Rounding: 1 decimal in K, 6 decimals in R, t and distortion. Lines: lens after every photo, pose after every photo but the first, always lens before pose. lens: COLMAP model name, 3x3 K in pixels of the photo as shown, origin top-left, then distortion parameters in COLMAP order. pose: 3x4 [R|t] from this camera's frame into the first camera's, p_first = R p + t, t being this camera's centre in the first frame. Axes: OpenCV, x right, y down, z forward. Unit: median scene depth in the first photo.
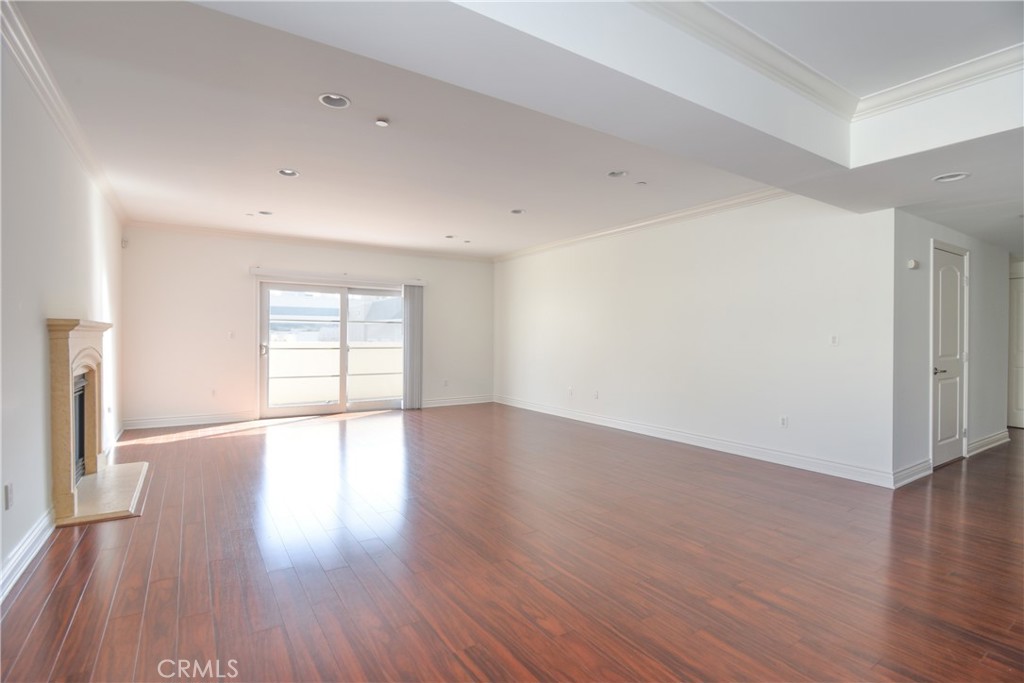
lens RADIAL K [[498.7, 0, 512.0], [0, 498.7, 341.5], [0, 0, 1]] dist [-0.002539, -0.000302]
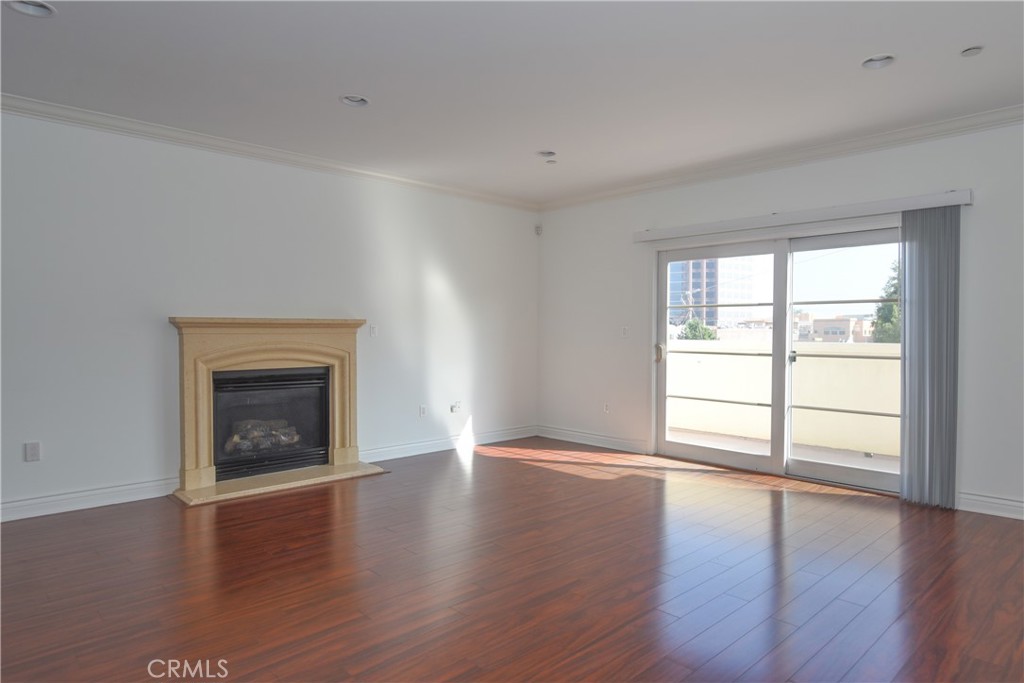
lens RADIAL K [[621.6, 0, 512.0], [0, 621.6, 341.5], [0, 0, 1]] dist [-0.001378, -0.001428]
pose [[0.180380, 0.011965, -0.983524, 0.279646], [-0.010302, 0.999894, 0.010274, -0.004827], [0.983543, 0.008279, 0.180484, 0.642912]]
